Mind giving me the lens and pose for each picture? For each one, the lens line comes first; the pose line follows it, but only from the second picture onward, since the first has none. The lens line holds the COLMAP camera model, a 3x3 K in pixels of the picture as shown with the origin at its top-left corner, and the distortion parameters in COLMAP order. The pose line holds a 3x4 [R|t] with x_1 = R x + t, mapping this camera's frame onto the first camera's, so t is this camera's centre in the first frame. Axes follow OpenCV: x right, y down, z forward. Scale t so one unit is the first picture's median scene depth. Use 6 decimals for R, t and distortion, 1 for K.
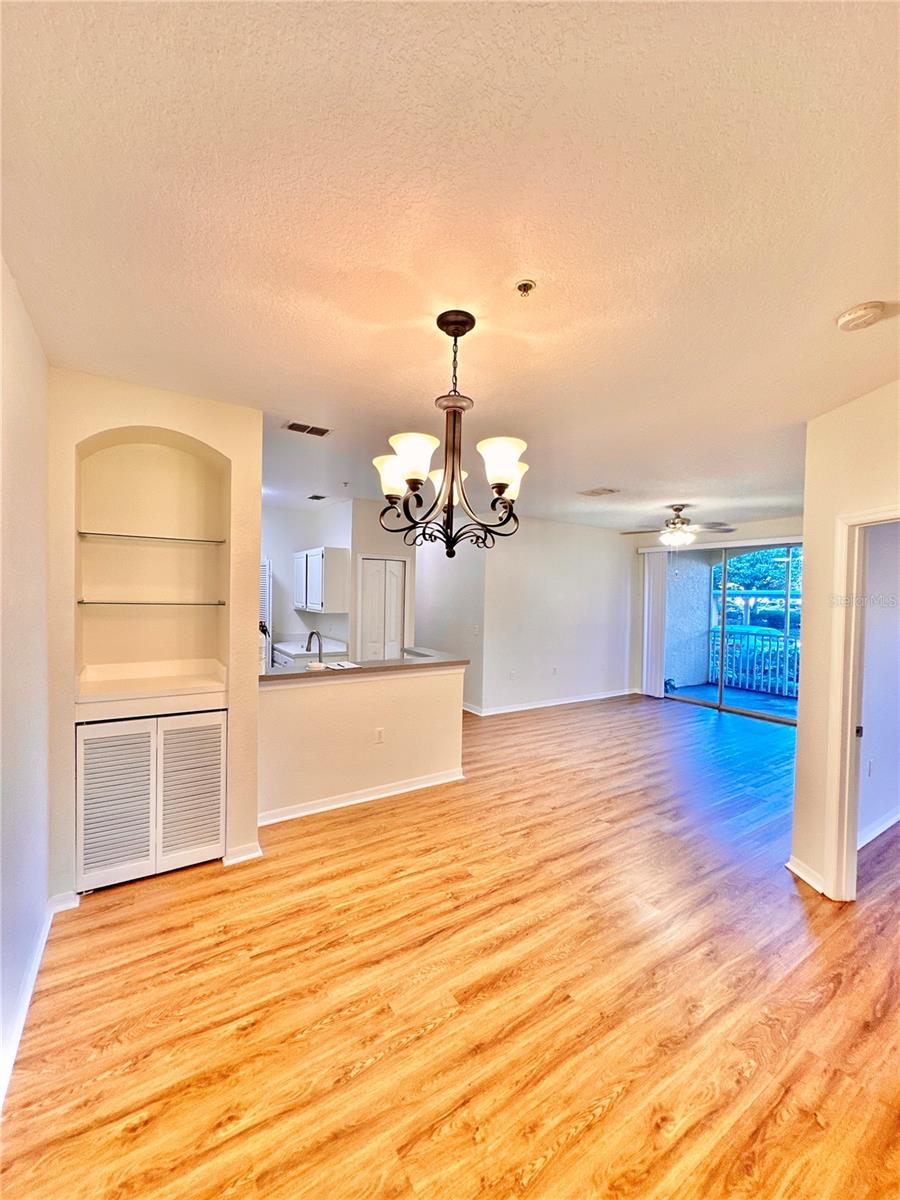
lens RADIAL K [[478.2, 0, 449.7], [0, 478.2, 601.4], [0, 0, 1]] dist [-0.002538, 0.000604]
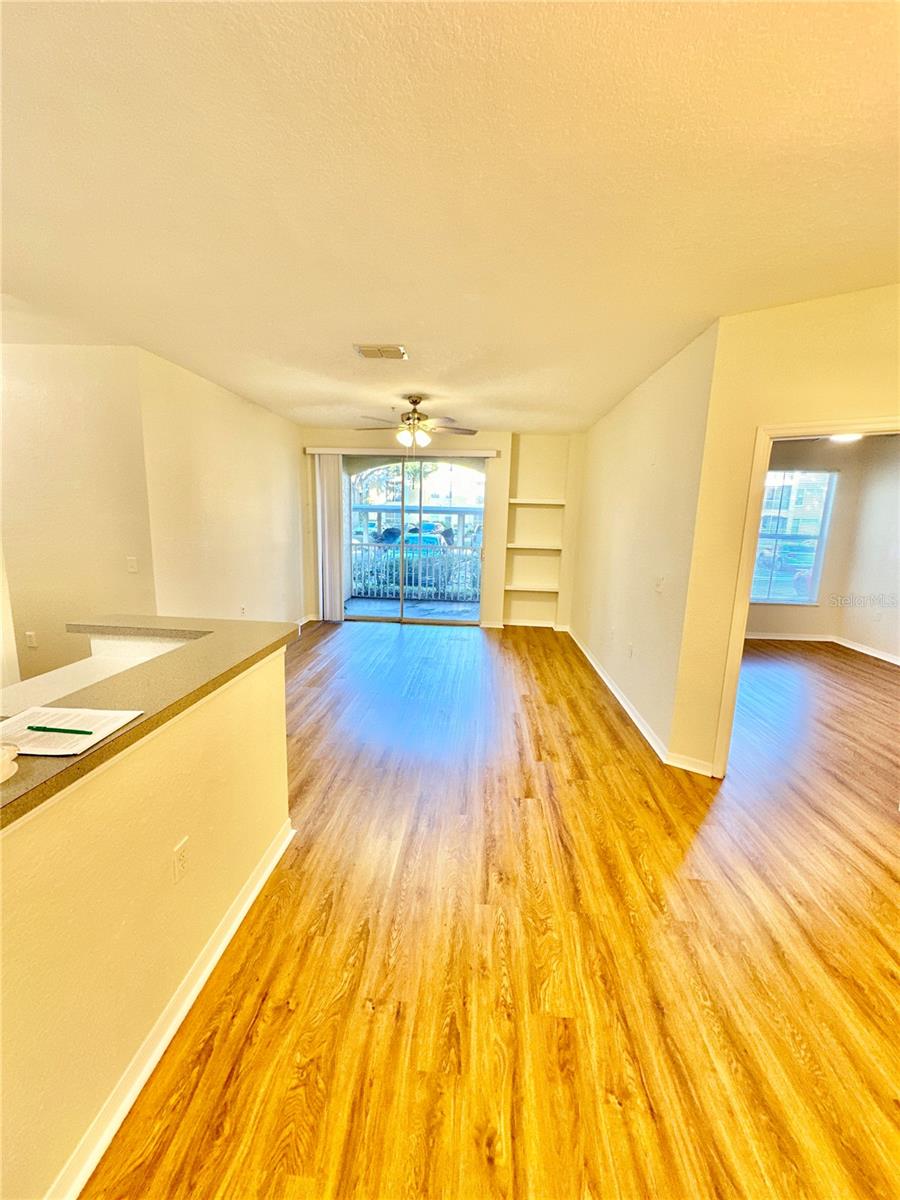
lens RADIAL K [[478.2, 0, 449.7], [0, 478.2, 601.4], [0, 0, 1]] dist [-0.002538, 0.000604]
pose [[0.599654, -0.144848, 0.787042, -0.419789], [0.000433, 0.983541, 0.180682, 0.002732], [-0.800260, -0.108006, 0.589847, 0.883963]]
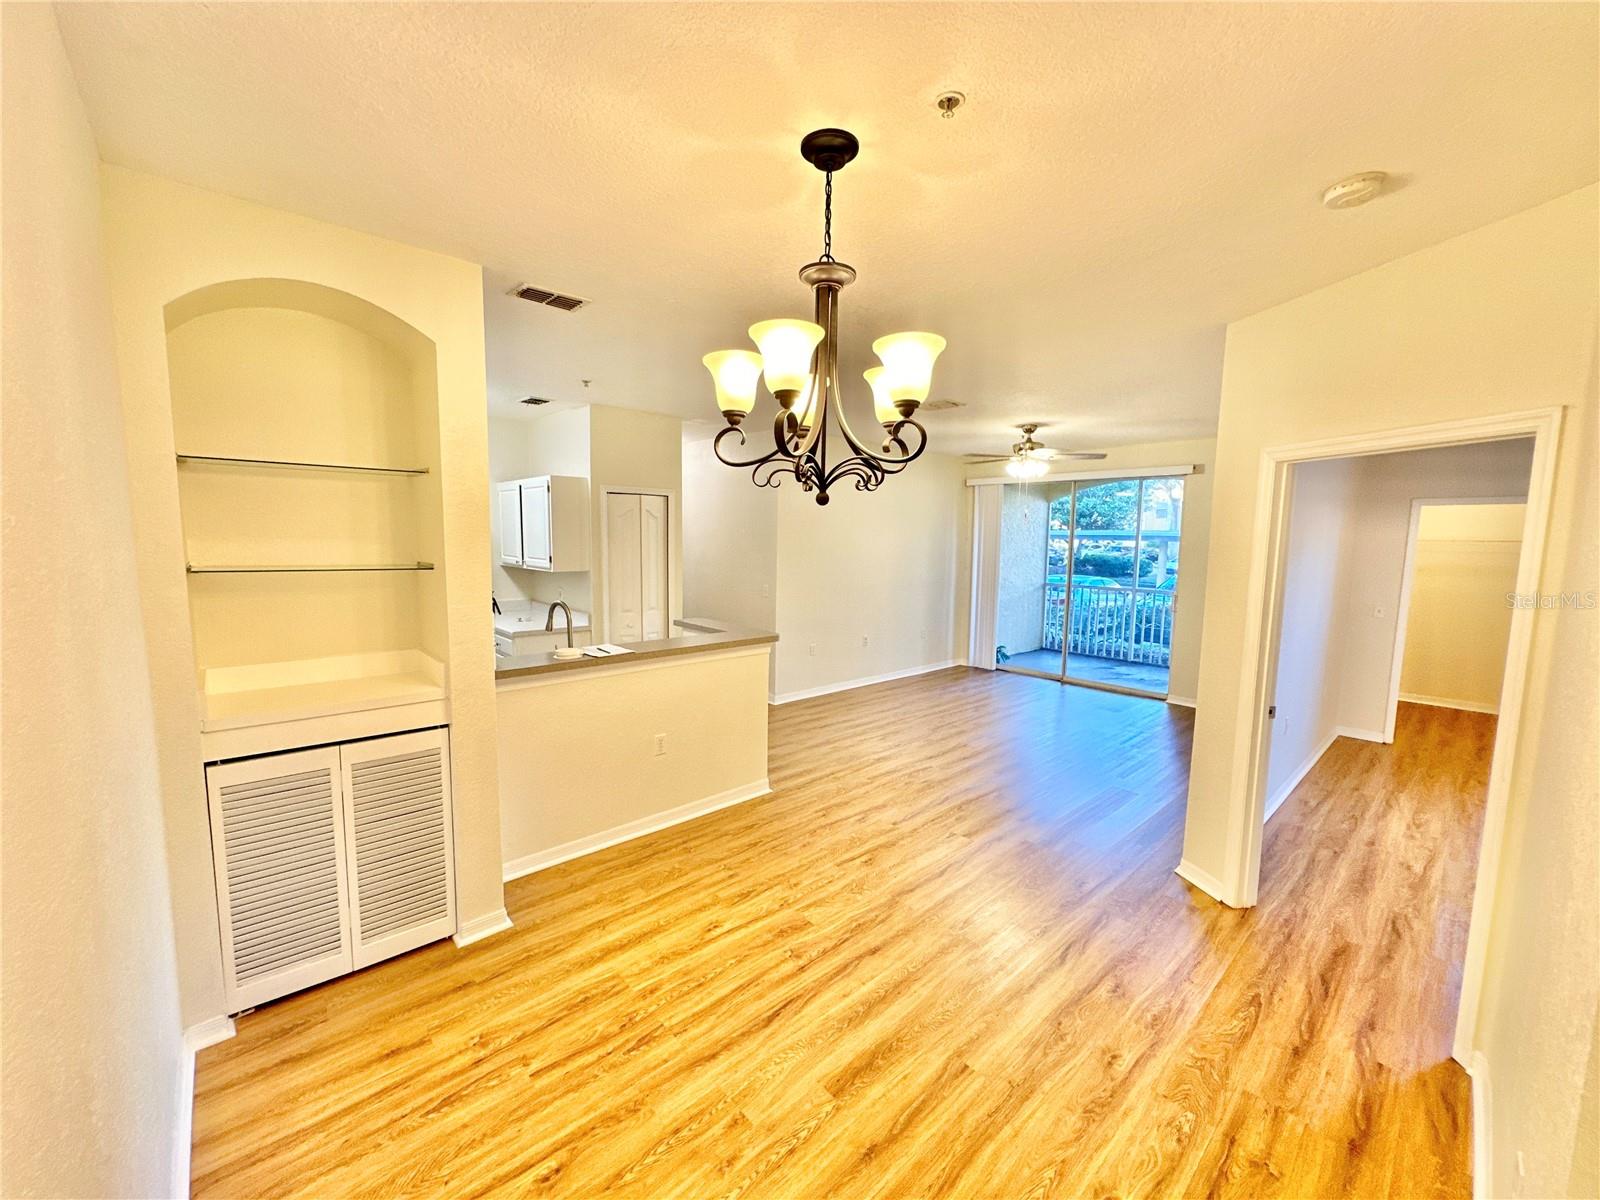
lens RADIAL K [[637.5, 0, 799.6], [0, 637.5, 601.5], [0, 0, 1]] dist [-0.002538, 0.000604]
pose [[0.986017, -0.022221, 0.165158, -0.134261], [0.007576, 0.996023, 0.088779, -0.025196], [-0.166474, -0.086286, 0.982263, 0.058964]]
